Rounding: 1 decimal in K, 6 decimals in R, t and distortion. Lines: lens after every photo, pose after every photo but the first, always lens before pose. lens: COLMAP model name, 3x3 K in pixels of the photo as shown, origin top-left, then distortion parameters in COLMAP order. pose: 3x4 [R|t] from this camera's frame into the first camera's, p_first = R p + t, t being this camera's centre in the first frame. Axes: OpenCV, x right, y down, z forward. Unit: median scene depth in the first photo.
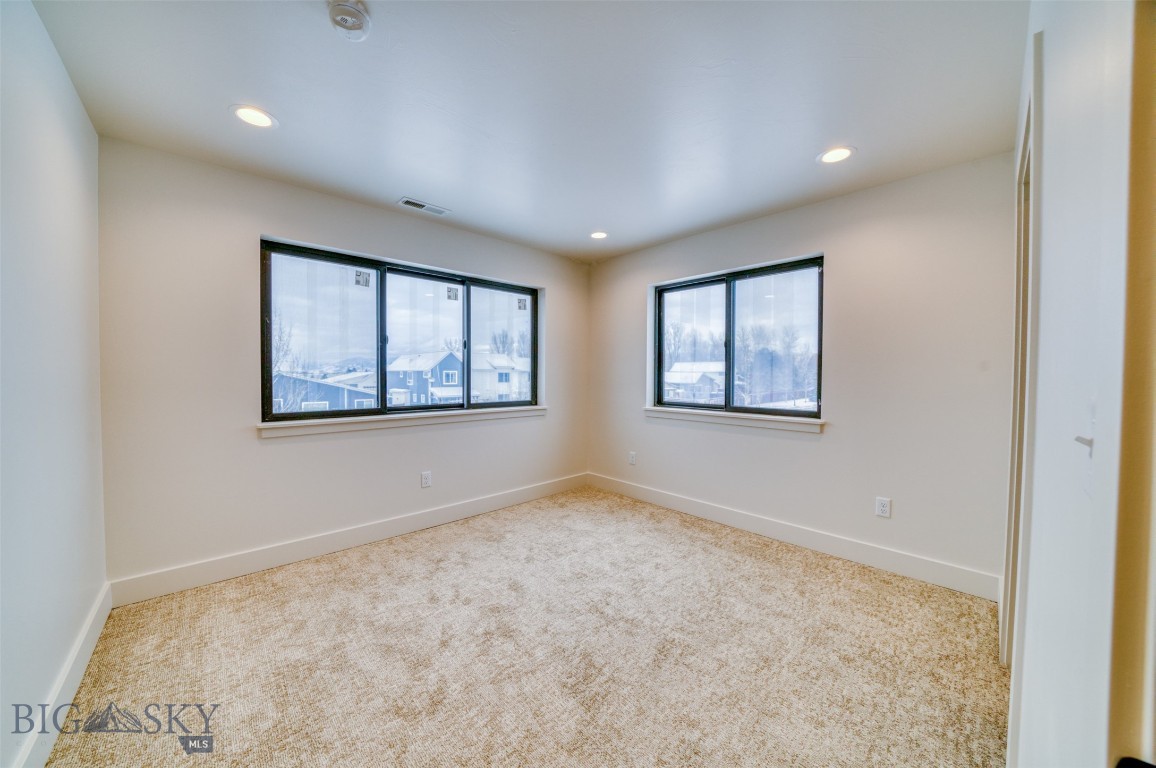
lens RADIAL K [[399.8, 0, 574.3], [0, 399.8, 382.2], [0, 0, 1]] dist [-0.013964, 0.000327]
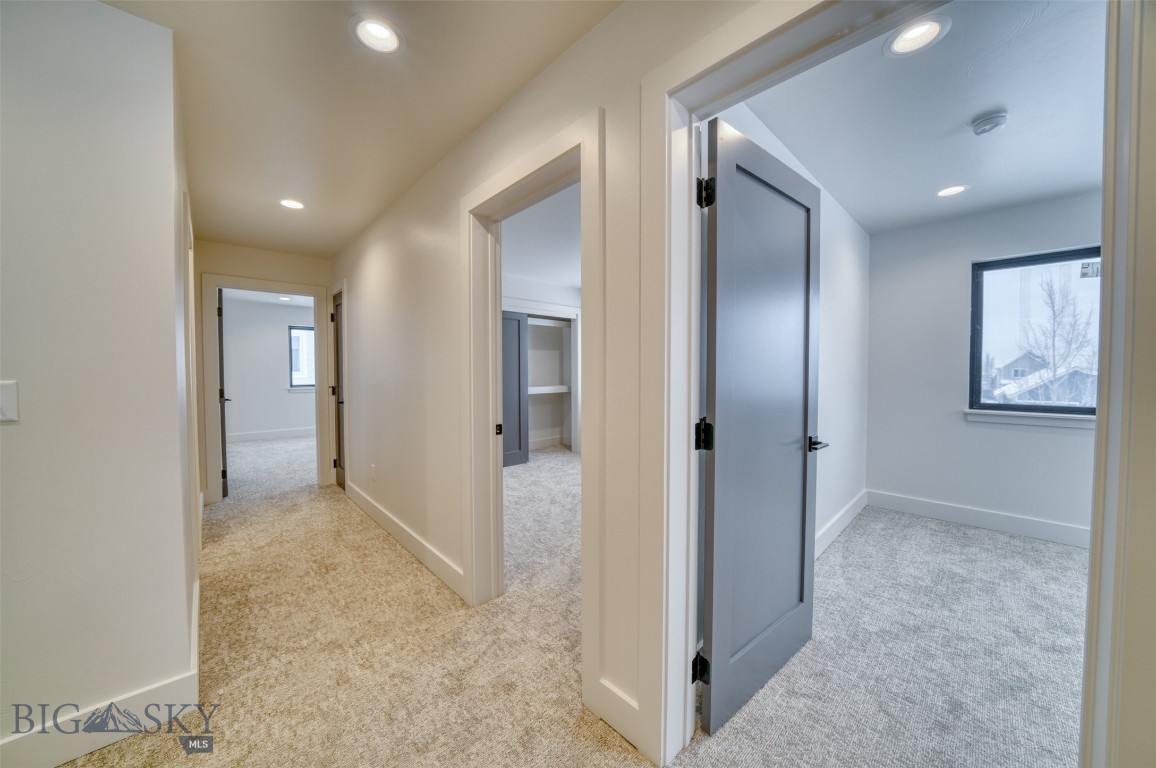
lens RADIAL K [[399.8, 0, 574.3], [0, 399.8, 382.2], [0, 0, 1]] dist [-0.013964, 0.000327]
pose [[0.006921, 0.026746, -0.999618, 0.542822], [-0.019117, 0.999463, 0.026610, 0.008668], [0.999793, 0.018925, 0.007428, -0.317958]]
